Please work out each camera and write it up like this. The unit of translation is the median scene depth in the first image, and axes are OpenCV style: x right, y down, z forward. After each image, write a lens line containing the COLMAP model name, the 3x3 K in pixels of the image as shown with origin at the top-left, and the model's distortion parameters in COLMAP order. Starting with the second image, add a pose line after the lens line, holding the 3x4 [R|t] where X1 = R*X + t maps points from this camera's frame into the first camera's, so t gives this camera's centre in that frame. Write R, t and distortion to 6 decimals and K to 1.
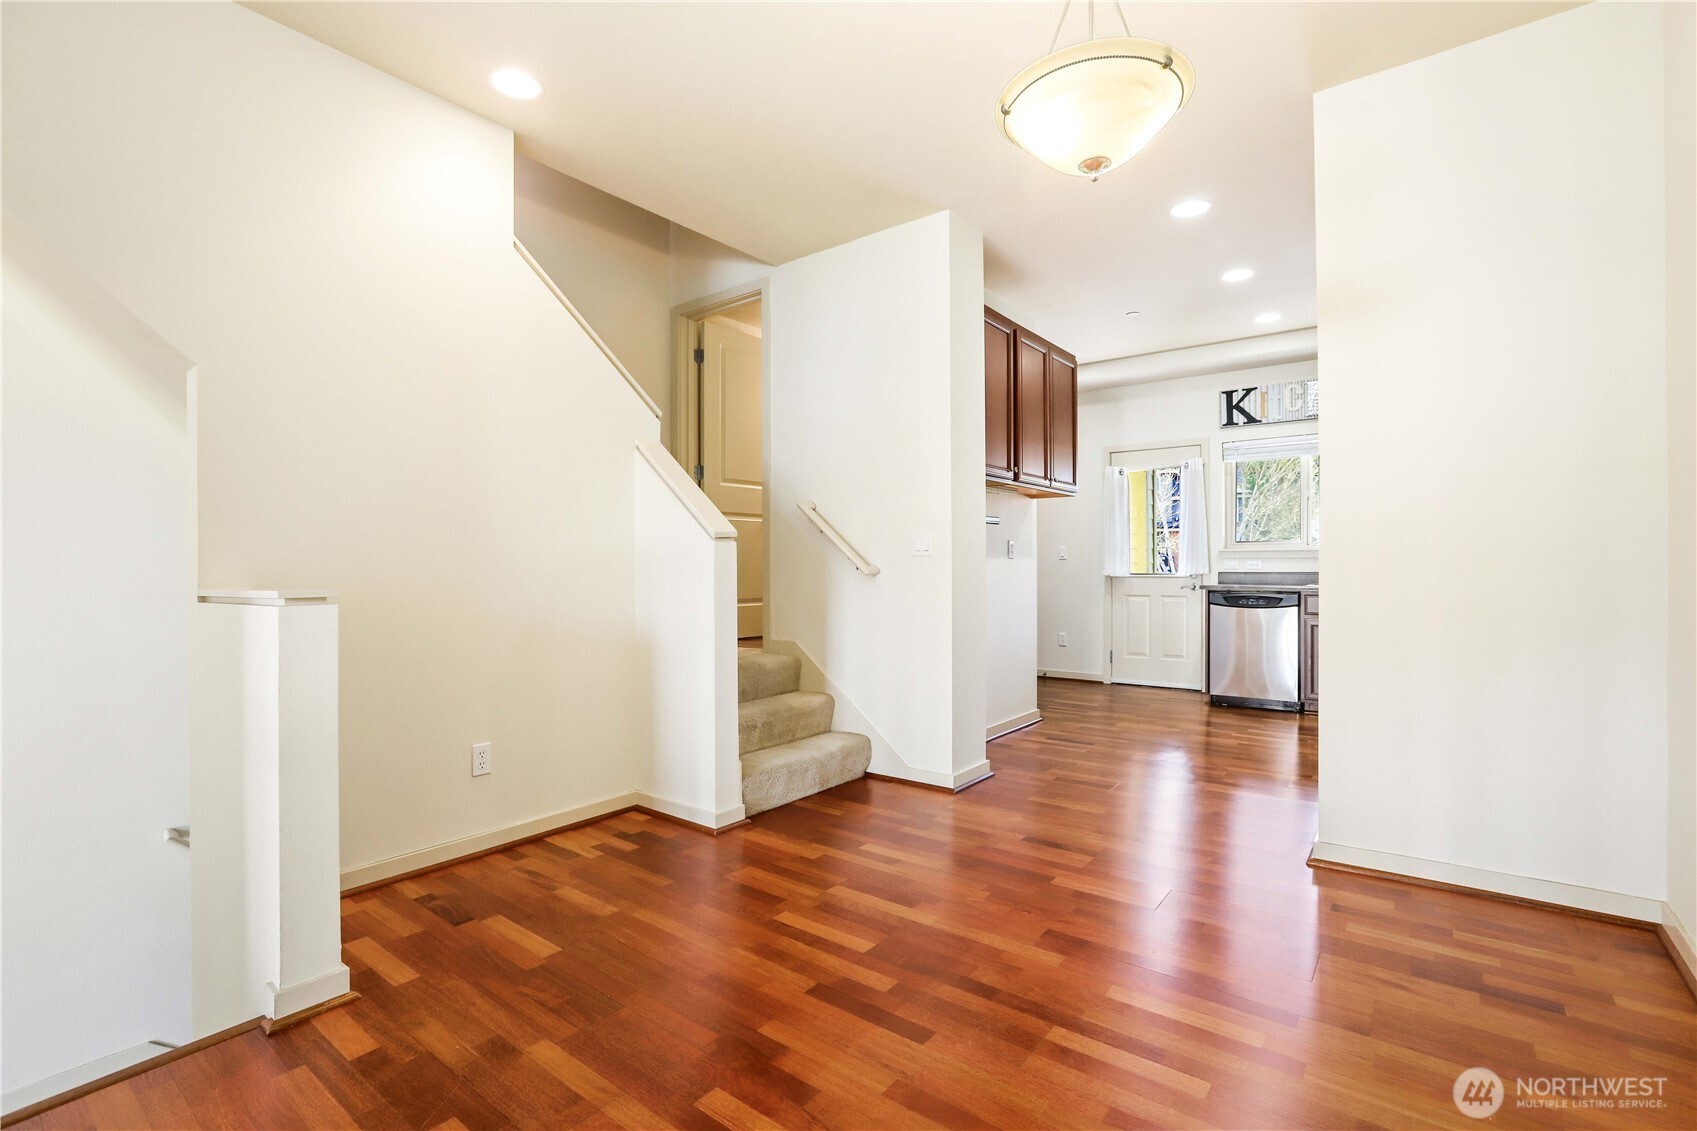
lens RADIAL K [[773.6, 0, 855.0], [0, 773.6, 562.1], [0, 0, 1]] dist [-0.025939, 0.008389]
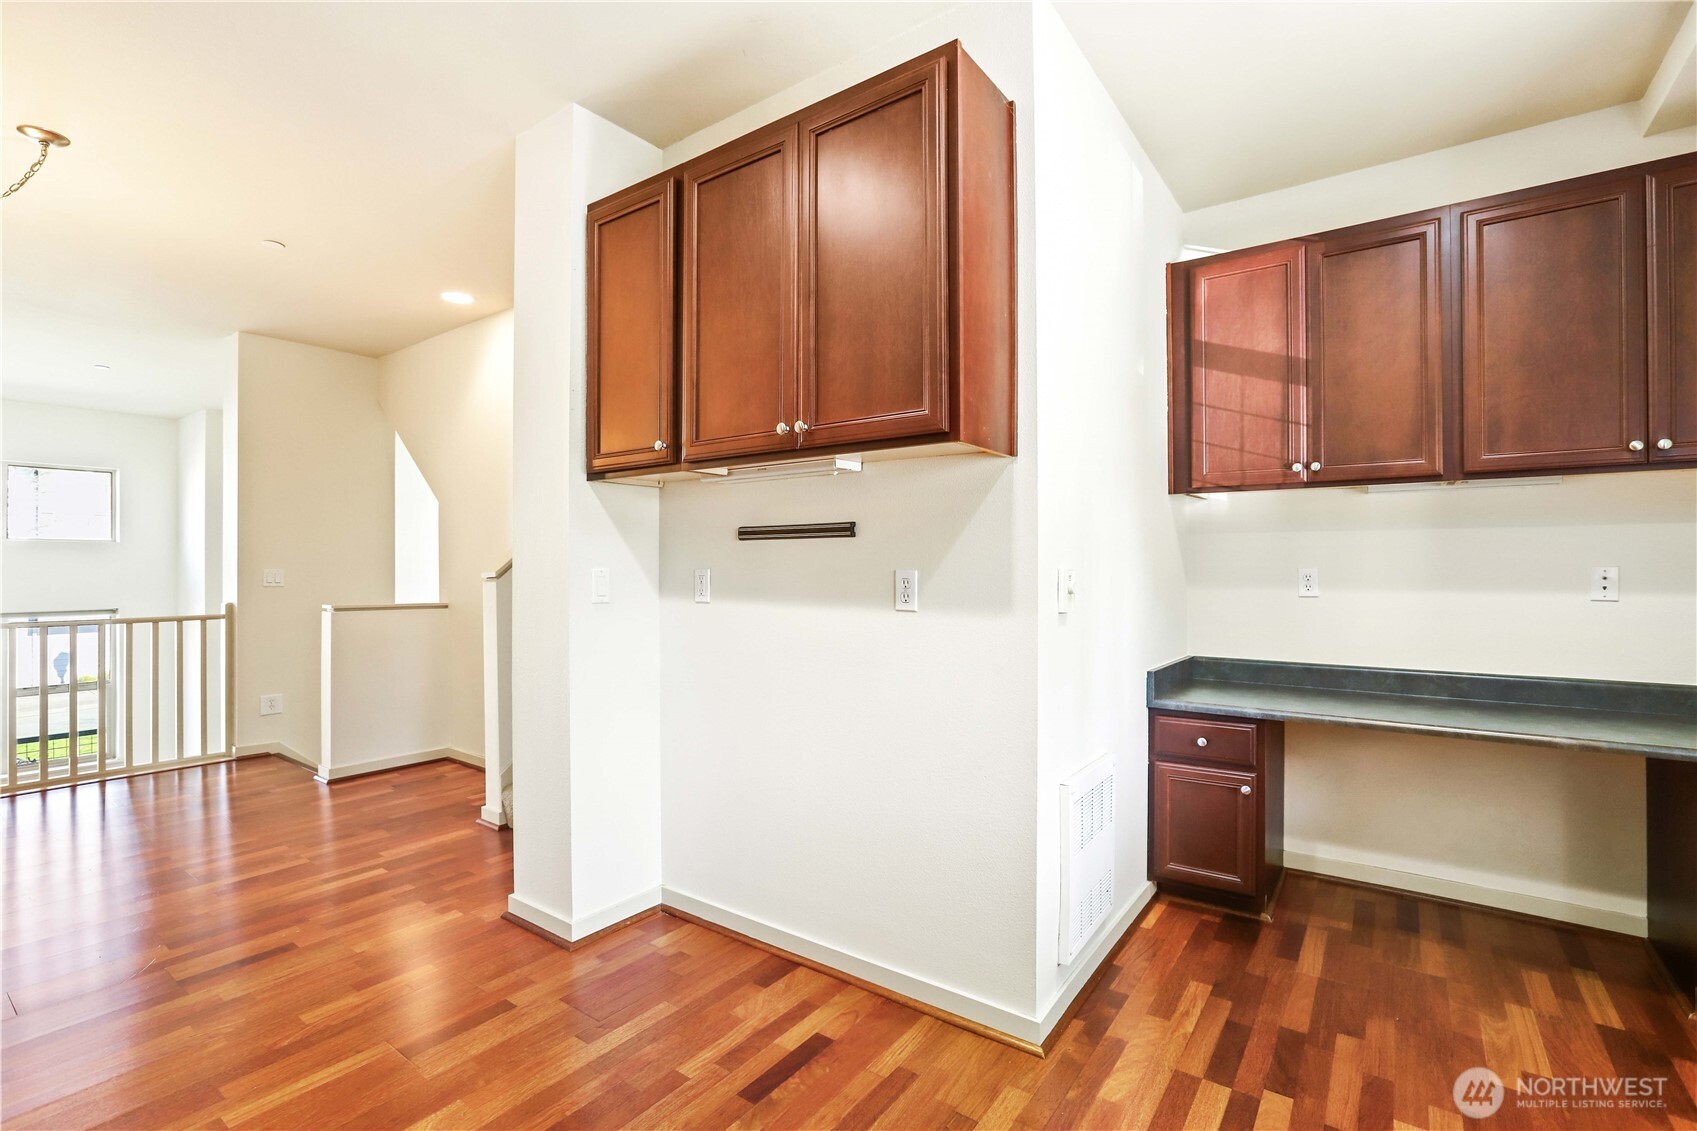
lens RADIAL K [[773.6, 0, 851.4], [0, 773.6, 565.1], [0, 0, 1]] dist [-0.025939, 0.008389]
pose [[0.027418, 0.001618, -0.999623, 0.517746], [0.005075, 0.999986, 0.001758, -0.026409], [0.999611, -0.005122, 0.027409, 0.767715]]
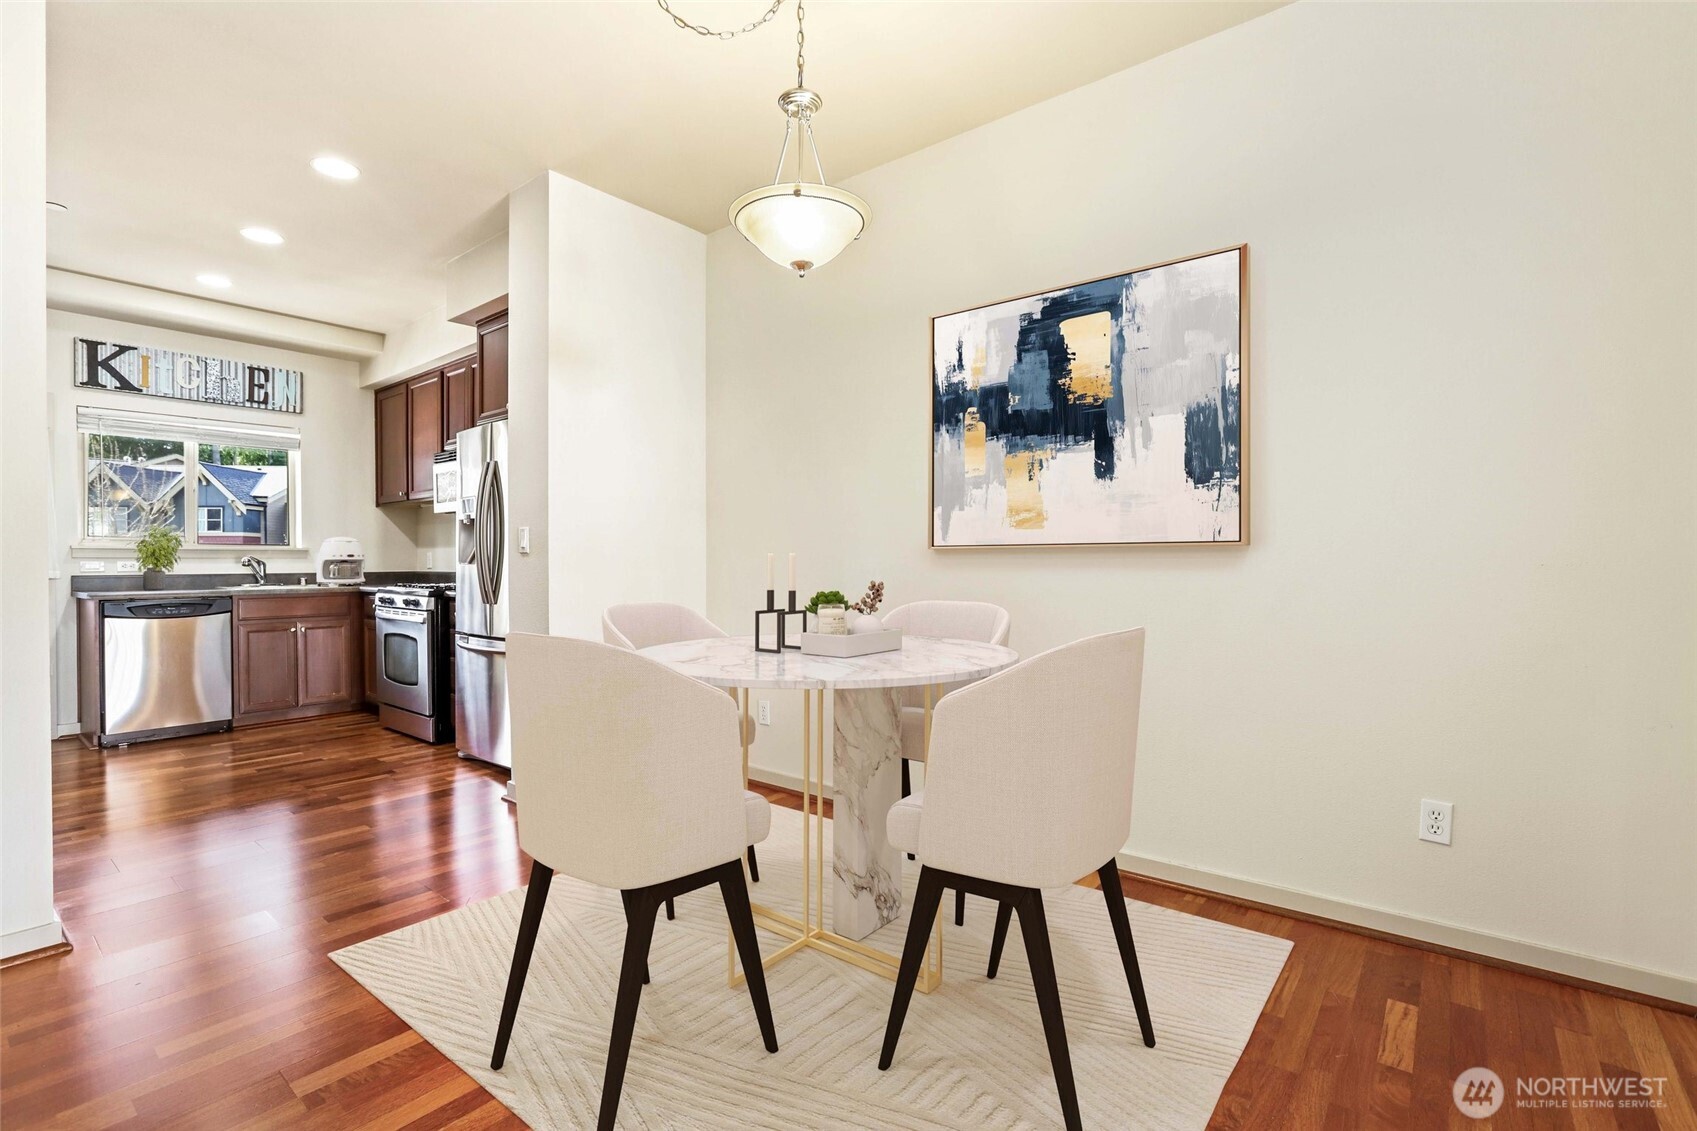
lens RADIAL K [[773.6, 0, 851.7], [0, 773.6, 569.1], [0, 0, 1]] dist [-0.025939, 0.008389]
pose [[0.024667, -0.005569, 0.999680, -0.259671], [0.000196, 0.999984, 0.005566, 0.002406], [-0.999696, 0.000059, 0.024668, 0.218336]]
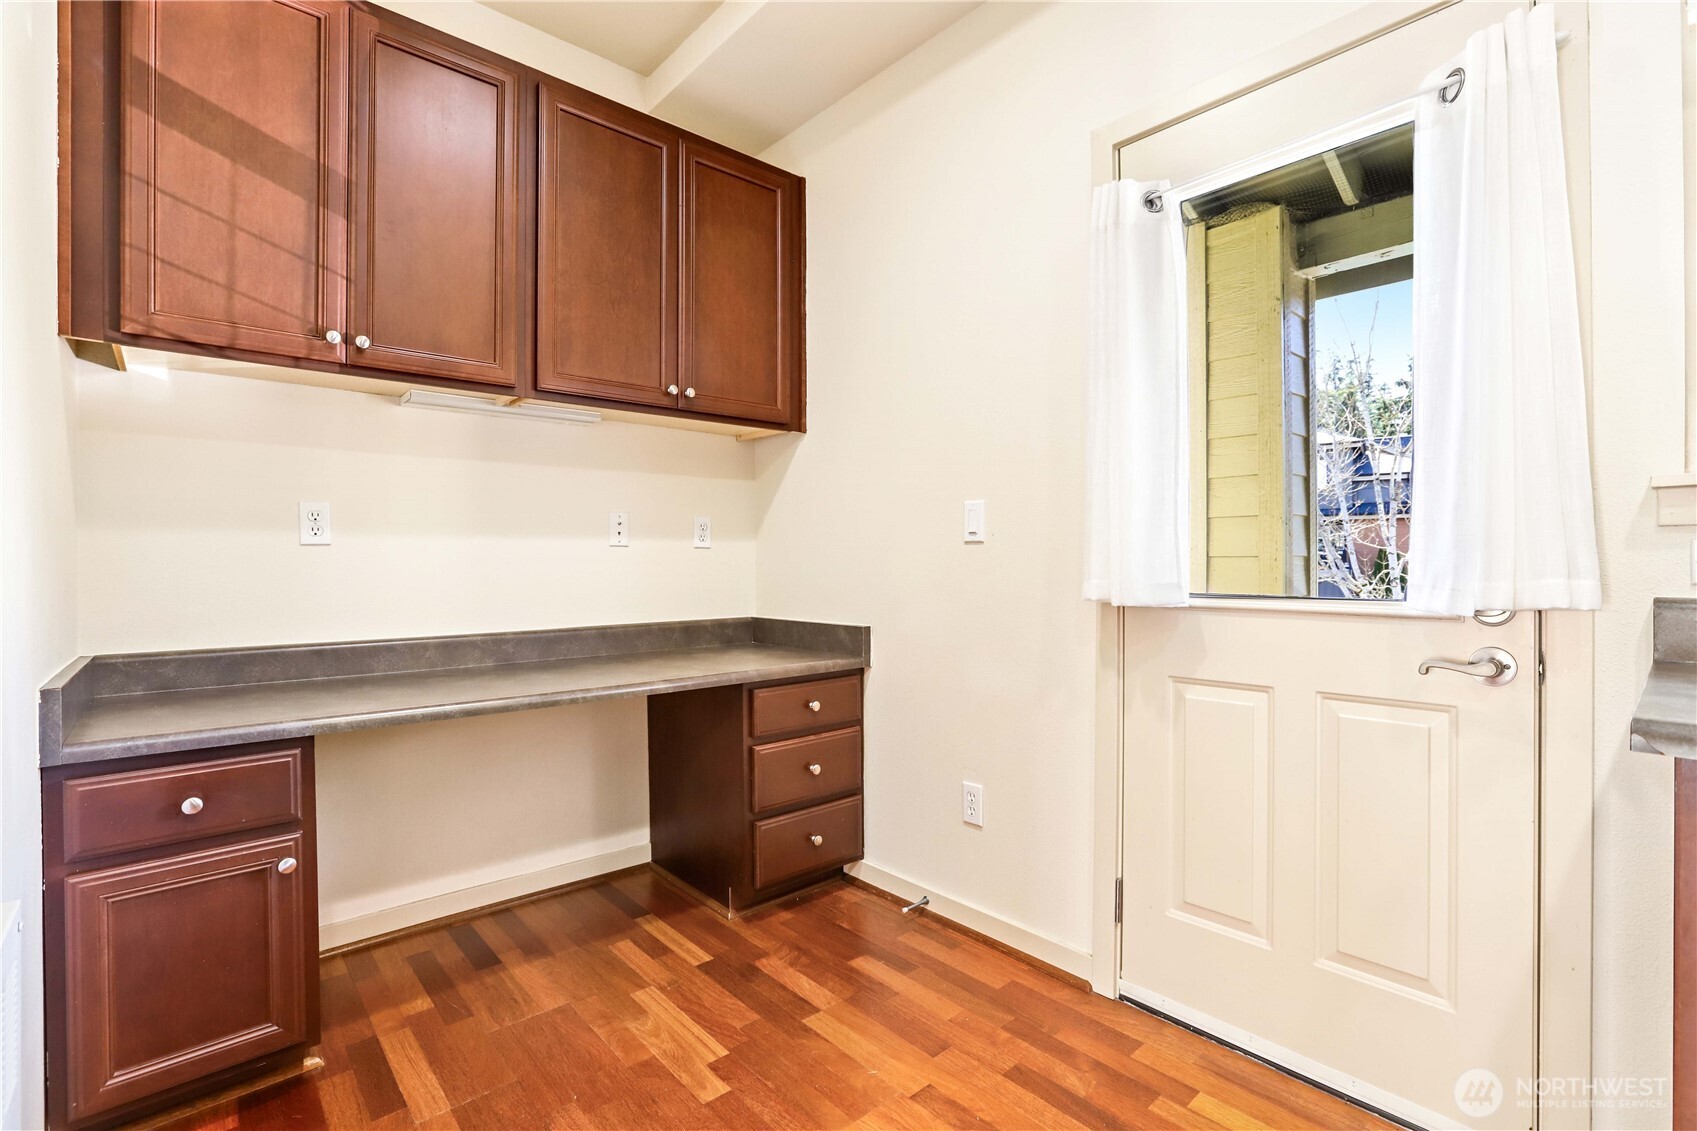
lens RADIAL K [[773.6, 0, 846.5], [0, 773.6, 562.3], [0, 0, 1]] dist [-0.025939, 0.008389]
pose [[0.981695, -0.000214, -0.190461, 0.319515], [0.001417, 0.999980, 0.006179, 0.002524], [0.190456, -0.006336, 0.981675, 0.793622]]
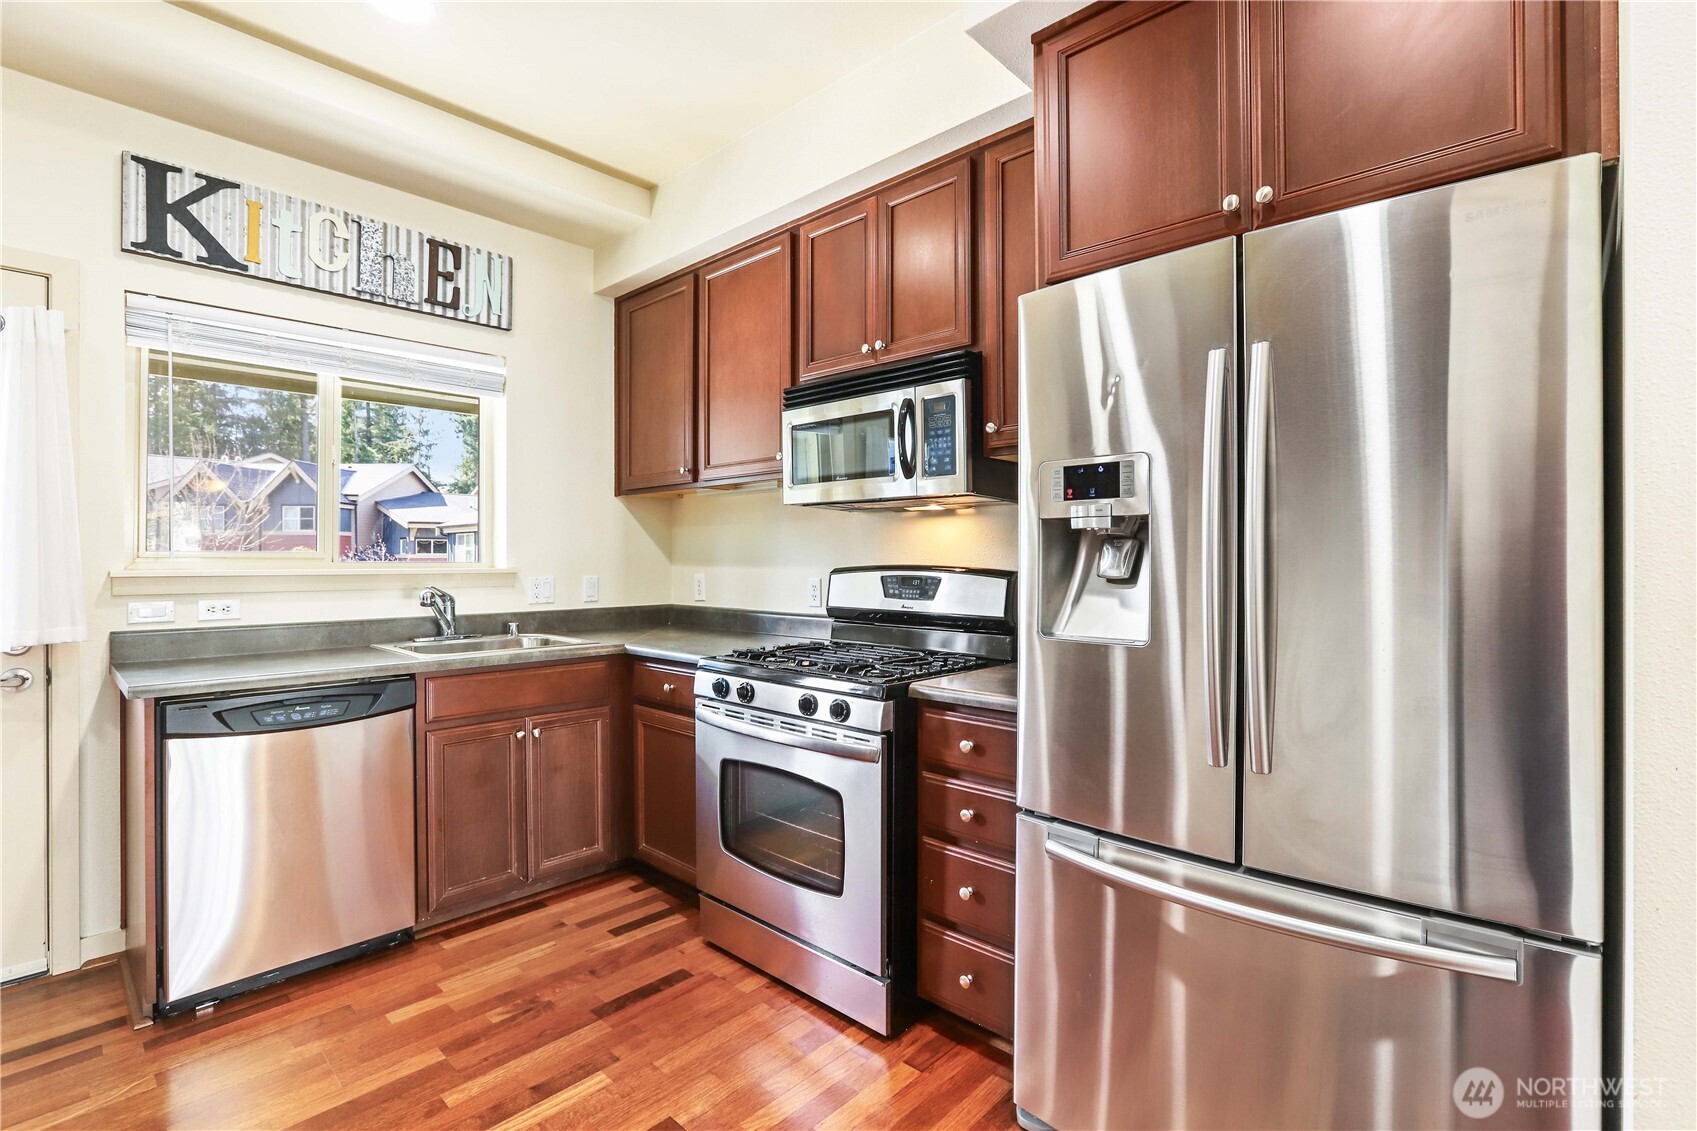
lens RADIAL K [[773.6, 0, 841.4], [0, 773.6, 557.6], [0, 0, 1]] dist [-0.025939, 0.008389]
pose [[0.105409, 0.005547, 0.994413, 0.144755], [-0.001434, 0.999984, -0.005426, -0.022387], [-0.994428, -0.000854, 0.105415, 0.618401]]
